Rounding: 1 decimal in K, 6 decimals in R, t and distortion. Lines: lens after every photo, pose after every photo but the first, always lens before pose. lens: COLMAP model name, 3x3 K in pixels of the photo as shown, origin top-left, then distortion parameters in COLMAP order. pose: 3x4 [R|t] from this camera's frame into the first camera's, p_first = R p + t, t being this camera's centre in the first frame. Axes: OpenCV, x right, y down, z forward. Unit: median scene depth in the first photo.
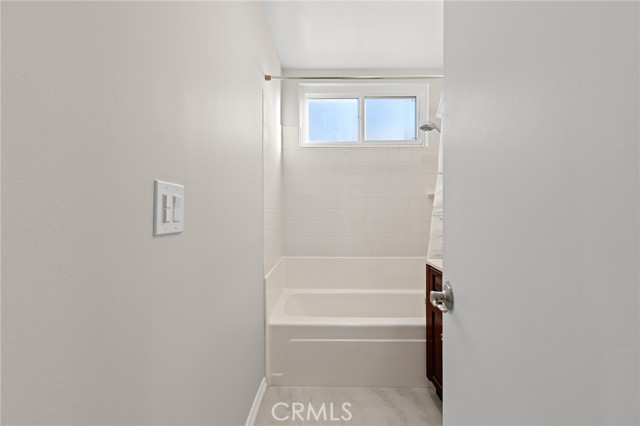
lens RADIAL K [[289.4, 0, 319.9], [0, 289.4, 207.7], [0, 0, 1]] dist [0.005072, 0.000001]
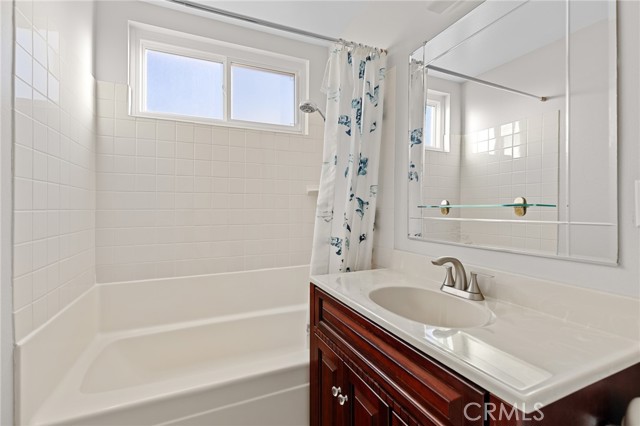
lens RADIAL K [[289.4, 0, 320.2], [0, 289.4, 208.4], [0, 0, 1]] dist [0.005072, 0.000001]
pose [[0.913895, -0.003634, 0.405935, 0.062866], [-0.000230, 0.999955, 0.009468, -0.002475], [-0.405951, -0.008746, 0.913853, 0.218467]]
